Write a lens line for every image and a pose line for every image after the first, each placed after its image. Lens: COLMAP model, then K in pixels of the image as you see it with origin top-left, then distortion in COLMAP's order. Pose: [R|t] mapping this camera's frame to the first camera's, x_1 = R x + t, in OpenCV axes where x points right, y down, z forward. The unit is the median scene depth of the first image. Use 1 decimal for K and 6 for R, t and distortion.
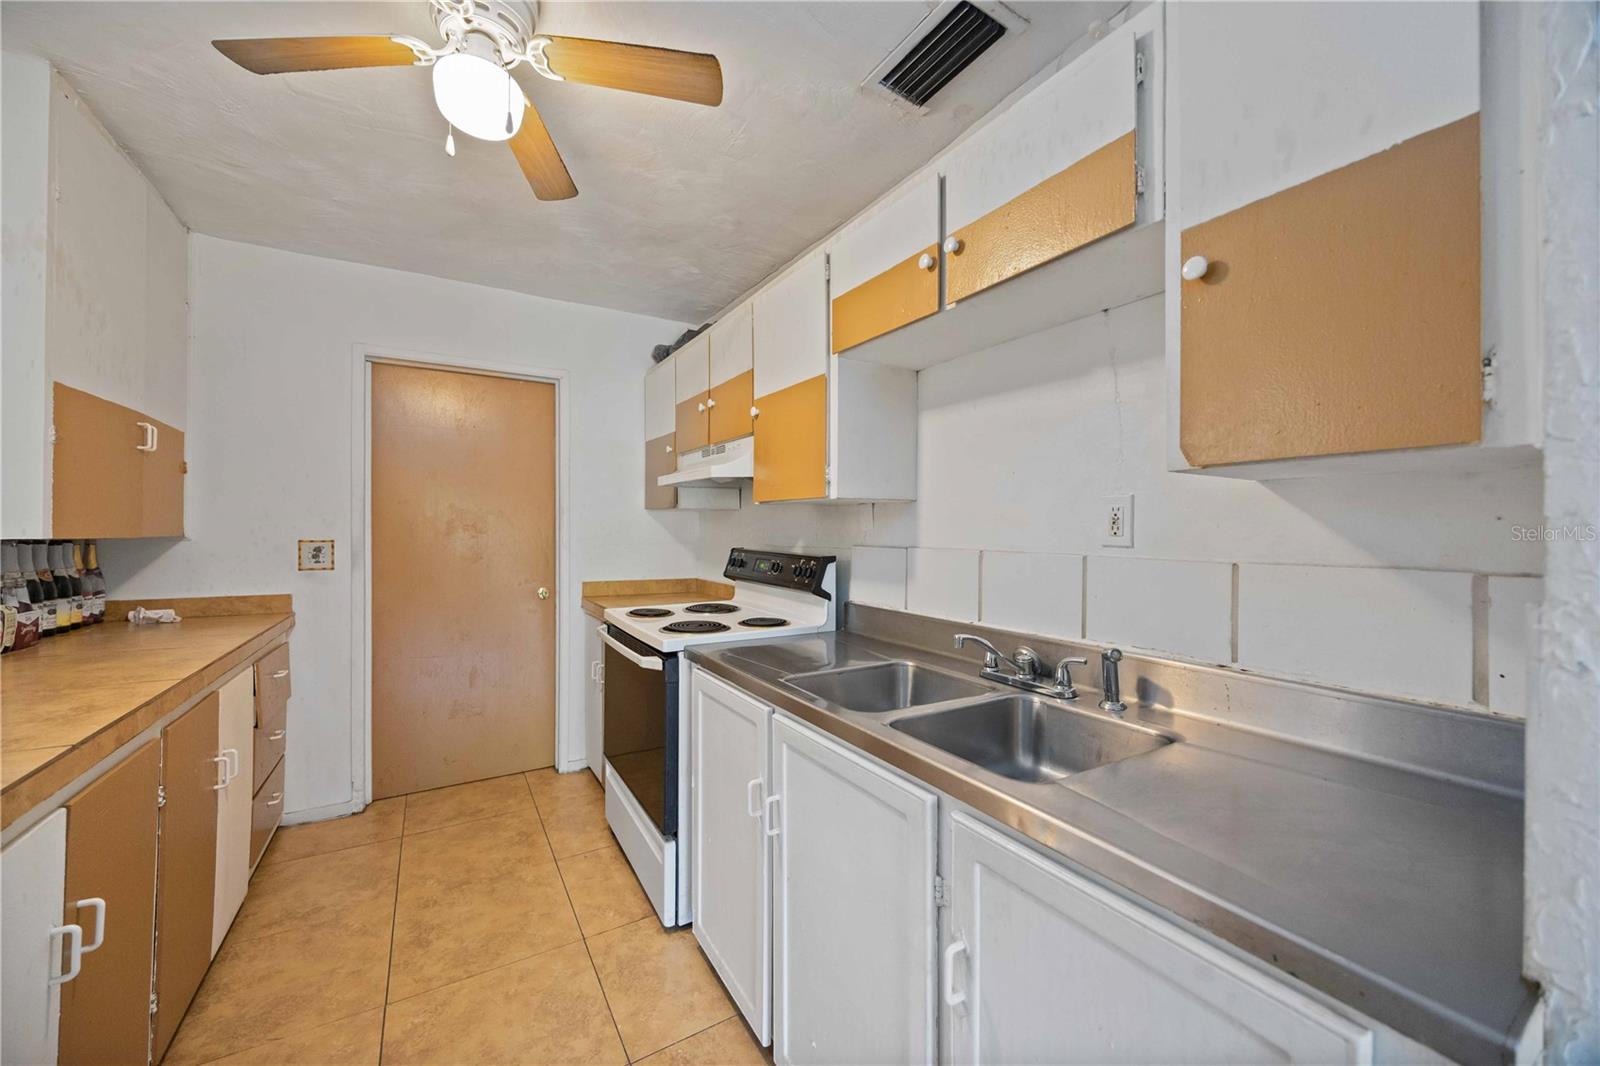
lens RADIAL K [[615.9, 0, 801.4], [0, 615.9, 528.3], [0, 0, 1]] dist [0.001906, -0.000597]
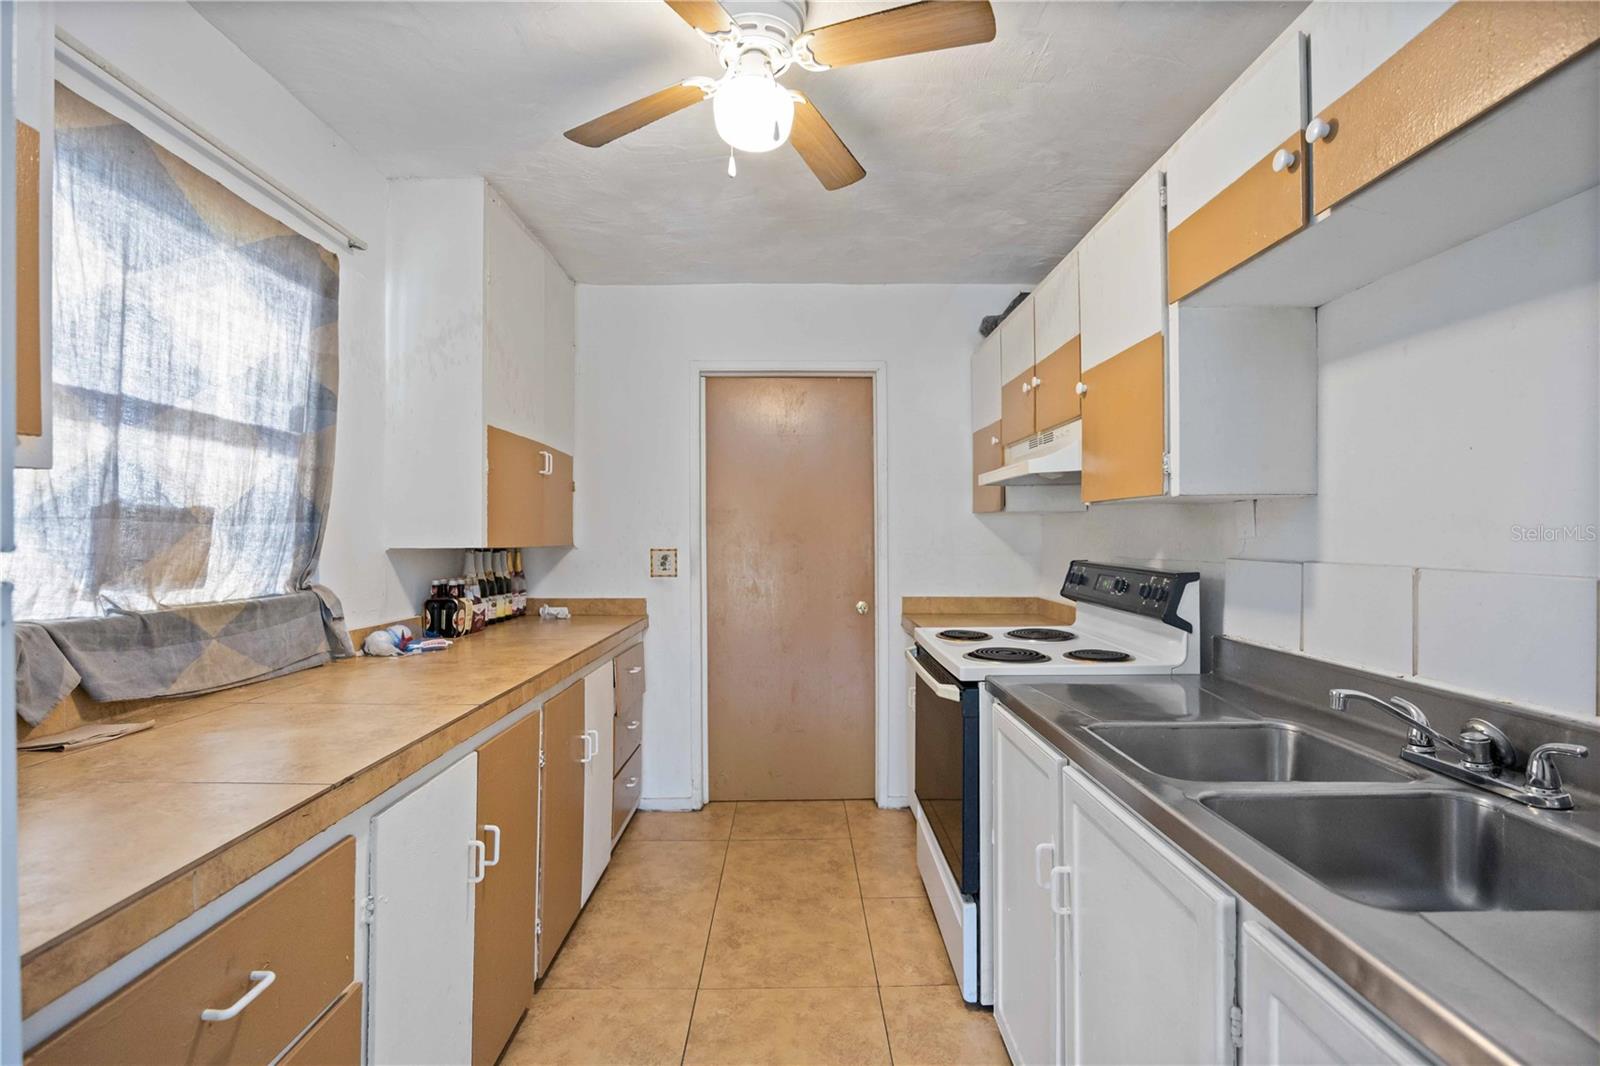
lens RADIAL K [[759.0, 0, 803.6], [0, 759.0, 533.6], [0, 0, 1]] dist [-0.006566, 0.000931]
pose [[0.863267, -0.007161, -0.504697, 0.124751], [0.006493, 0.999974, -0.003083, -0.002583], [0.504706, -0.000615, 0.863291, -0.024938]]
